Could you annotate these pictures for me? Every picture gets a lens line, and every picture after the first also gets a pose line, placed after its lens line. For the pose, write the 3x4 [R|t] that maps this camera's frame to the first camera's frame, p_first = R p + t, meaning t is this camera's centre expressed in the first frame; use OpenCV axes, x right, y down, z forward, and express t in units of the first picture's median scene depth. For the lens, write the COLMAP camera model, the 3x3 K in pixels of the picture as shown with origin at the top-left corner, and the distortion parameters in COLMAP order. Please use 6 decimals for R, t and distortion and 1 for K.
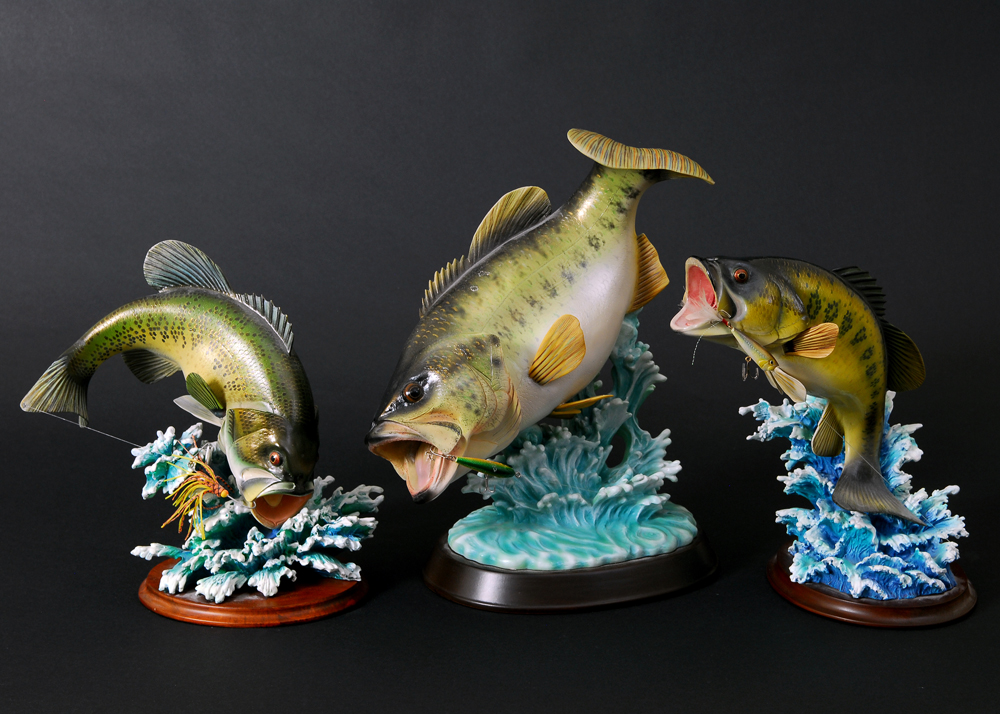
lens RADIAL K [[2211.4, 0, 498.6], [0, 2211.4, 356.8], [0, 0, 1]] dist [0.075414, 0.000000]
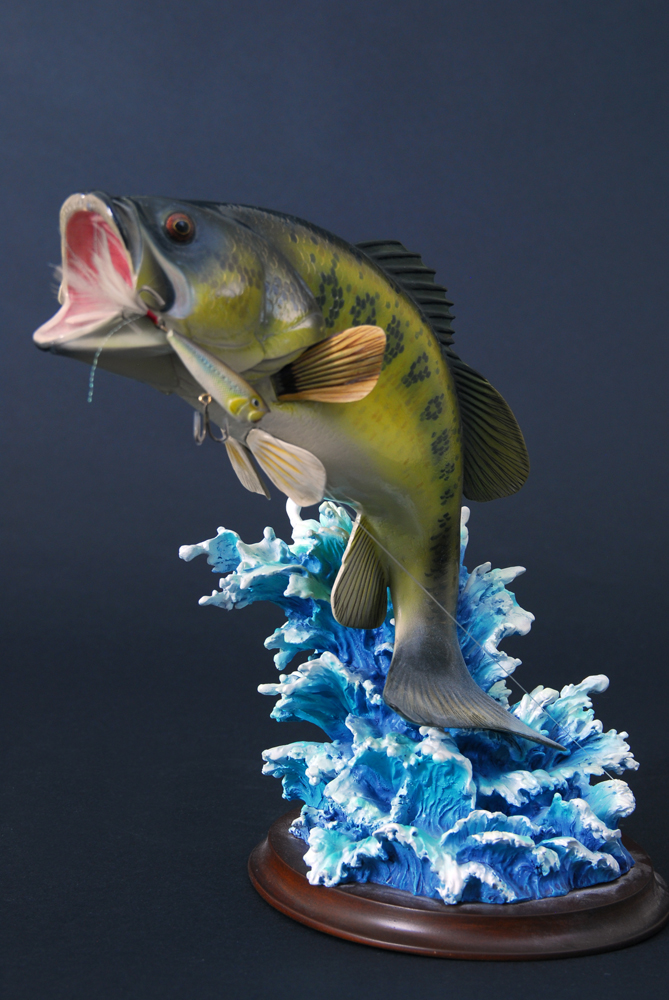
lens RADIAL K [[1992.9, 0, 336.9], [0, 1992.9, 498.9], [0, 0, 1]] dist [-0.020695, 0.000000]
pose [[0.972578, -0.033506, 0.230152, 0.040854], [0.064853, 0.989388, -0.130020, 0.075204], [-0.223353, 0.141381, 0.964430, 0.569550]]
